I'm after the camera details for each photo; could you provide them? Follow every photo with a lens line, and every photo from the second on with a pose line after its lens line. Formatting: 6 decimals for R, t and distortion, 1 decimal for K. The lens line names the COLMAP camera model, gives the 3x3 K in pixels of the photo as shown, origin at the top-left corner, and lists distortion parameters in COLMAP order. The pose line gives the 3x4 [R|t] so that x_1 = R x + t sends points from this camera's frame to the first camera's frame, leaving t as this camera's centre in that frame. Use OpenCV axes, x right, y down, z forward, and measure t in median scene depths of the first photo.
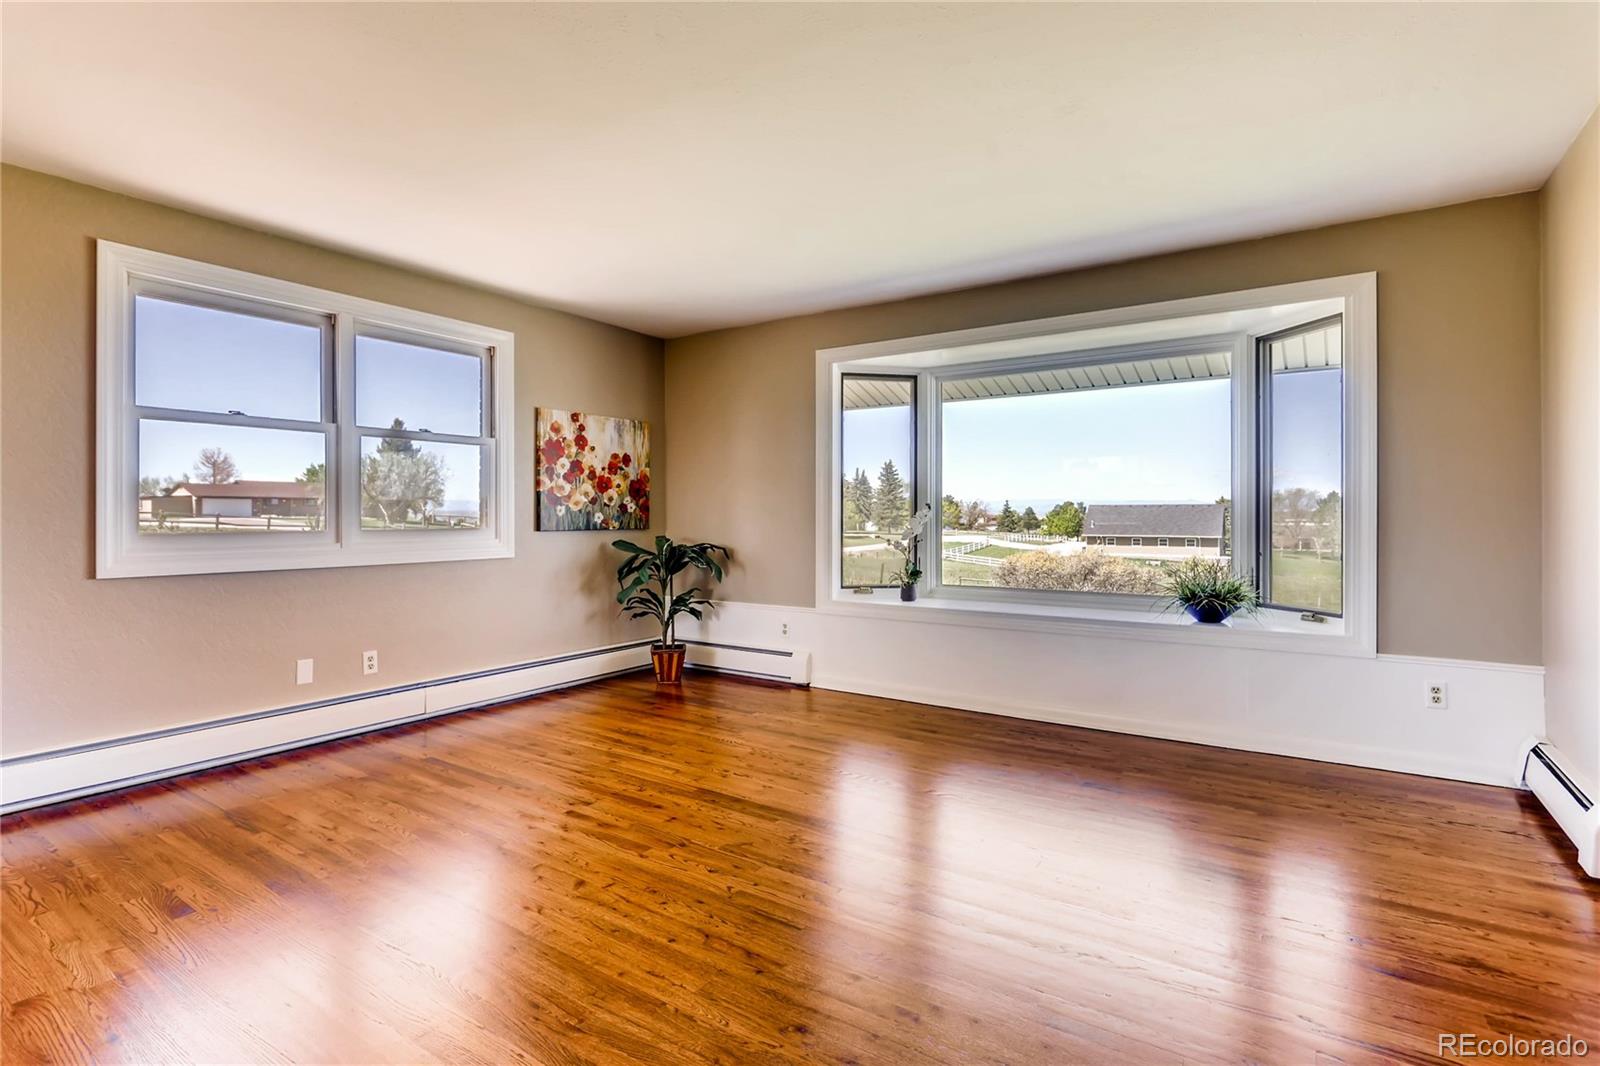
lens RADIAL K [[772.0, 0, 791.2], [0, 772.0, 514.2], [0, 0, 1]] dist [-0.009806, 0.002249]
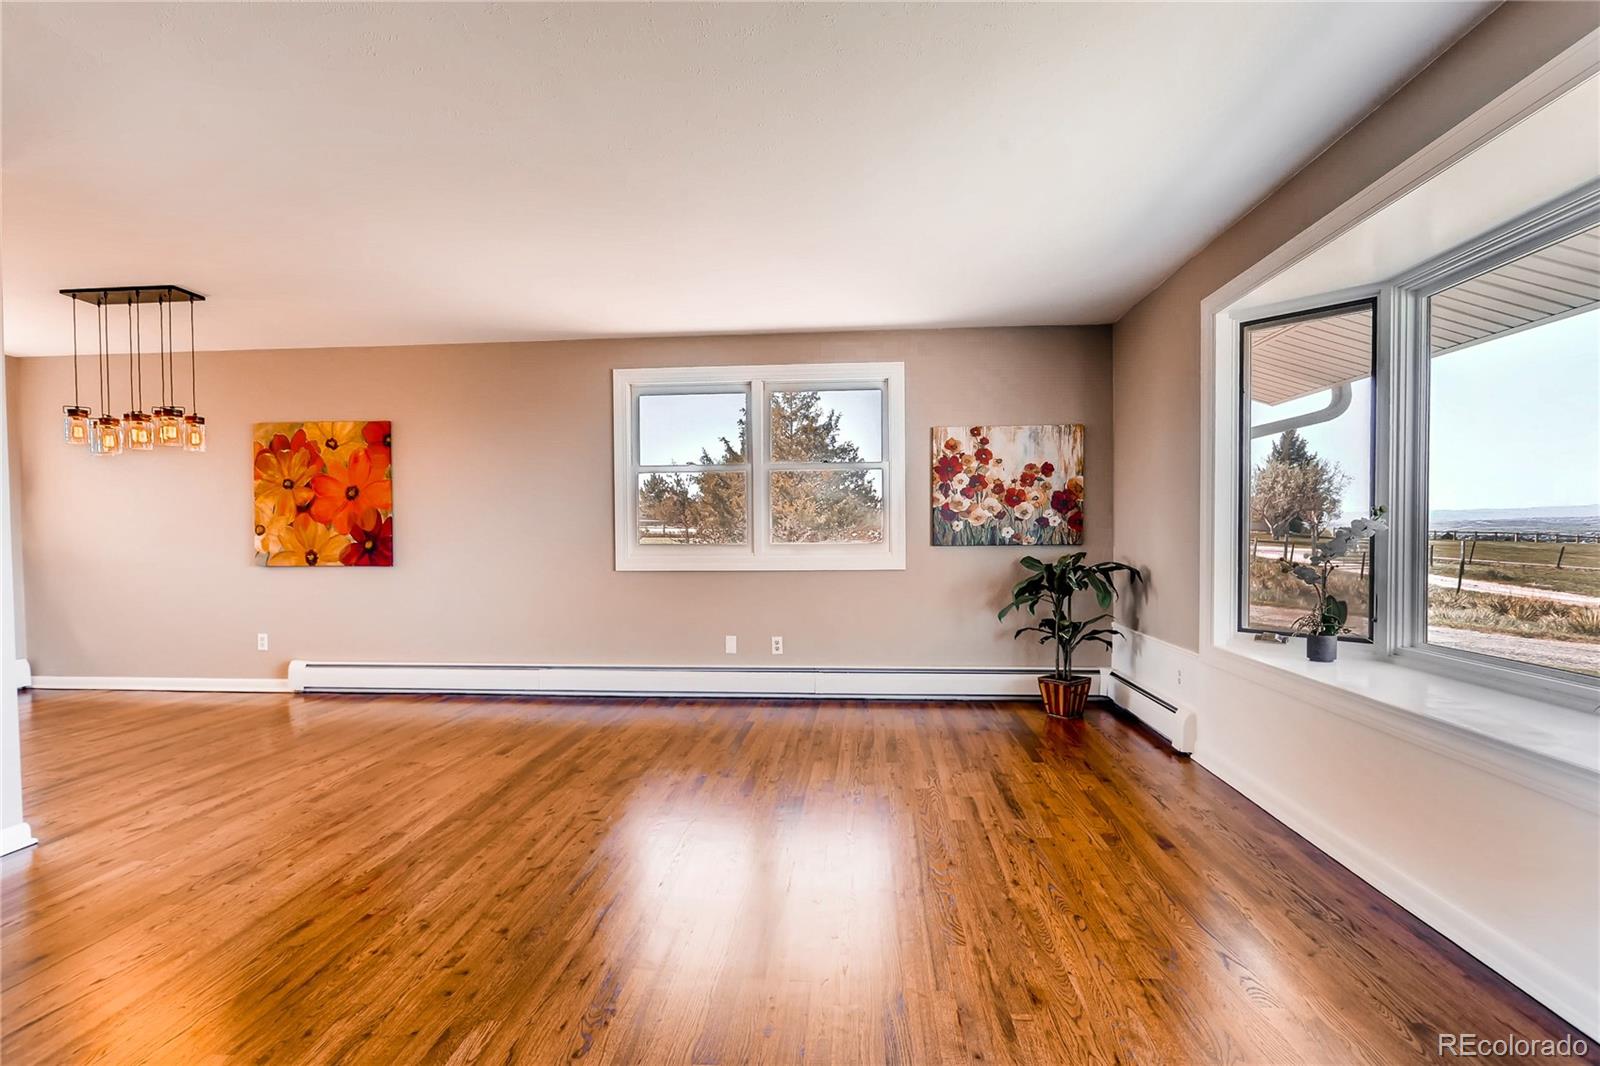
lens RADIAL K [[787.4, 0, 798.2], [0, 787.4, 549.8], [0, 0, 1]] dist [-0.001641, 0.000298]
pose [[0.494852, 0.013946, -0.868865, 0.491659], [0.009594, 0.999723, 0.021511, 0.002587], [0.868924, -0.018980, 0.494581, 0.299072]]
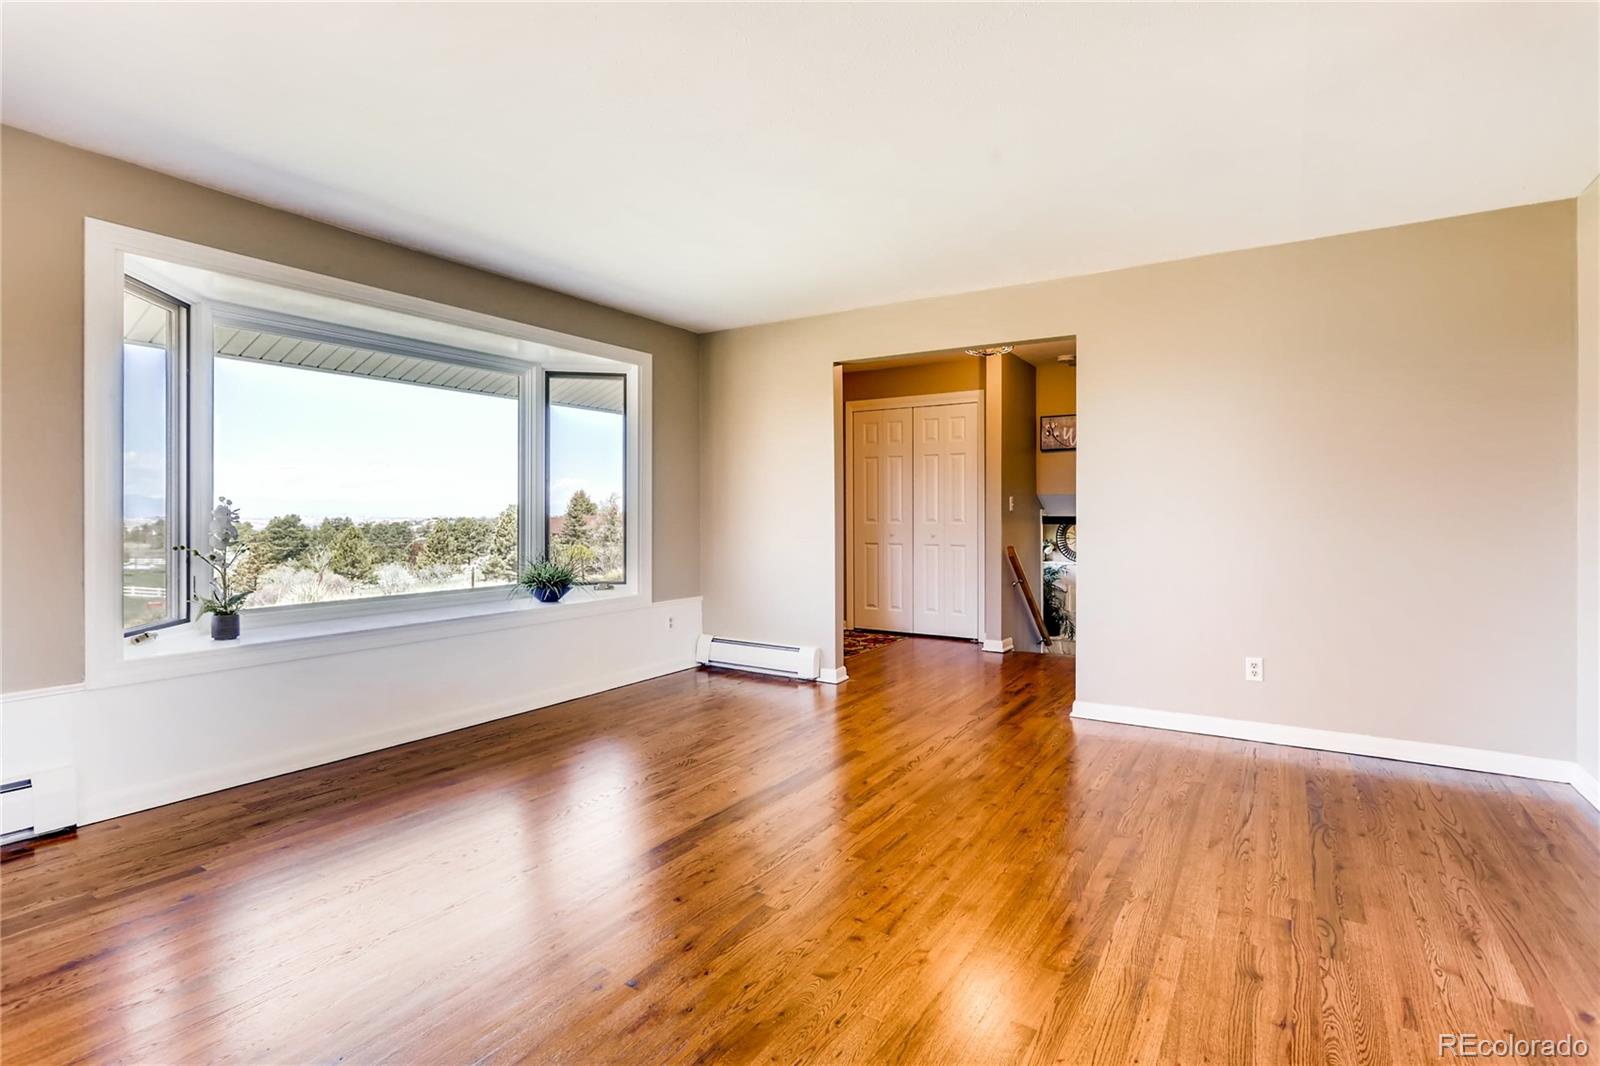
lens RADIAL K [[772.0, 0, 791.2], [0, 772.0, 514.2], [0, 0, 1]] dist [-0.009806, 0.002249]
pose [[-0.022553, -0.001930, 0.999744, -0.527954], [-0.001491, 0.999997, 0.001897, -0.000059], [-0.999745, -0.001448, -0.022556, 0.506732]]
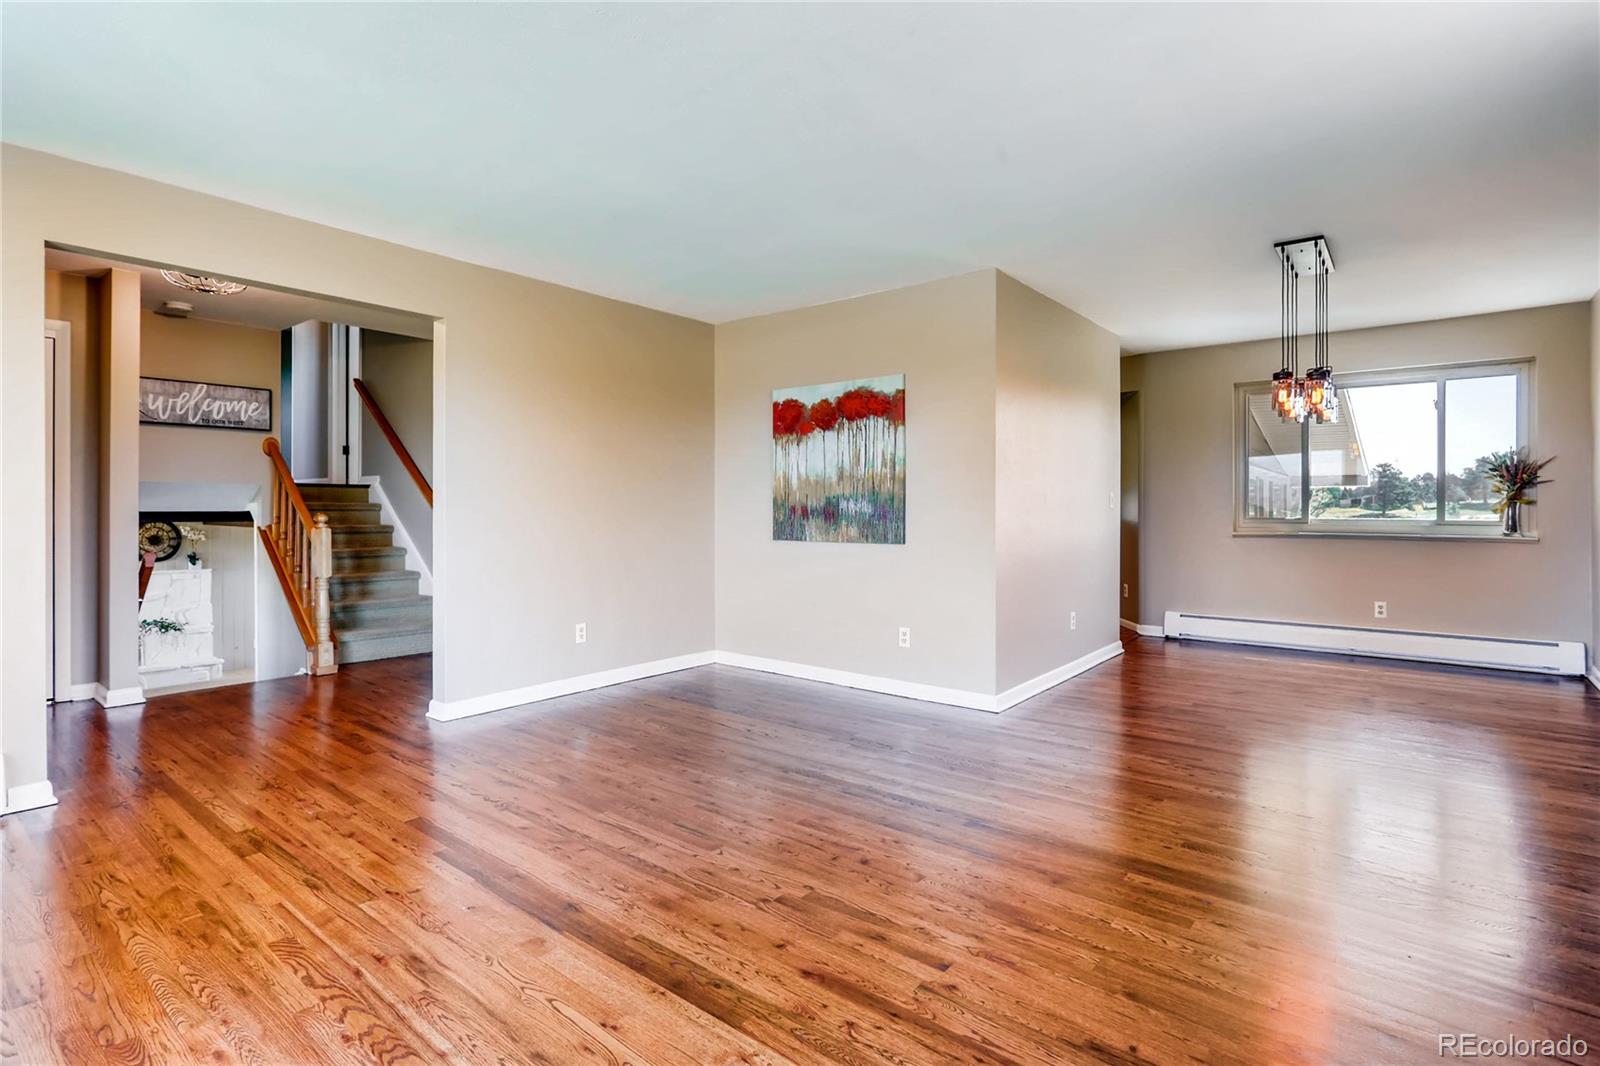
lens RADIAL K [[784.7, 0, 793.5], [0, 784.7, 503.8], [0, 0, 1]] dist [-0.005965, 0.001049]
pose [[-0.996052, 0.001439, 0.088755, -0.127380], [0.000864, 0.999978, -0.006520, 0.003011], [-0.088762, -0.006418, -0.996032, 0.952973]]
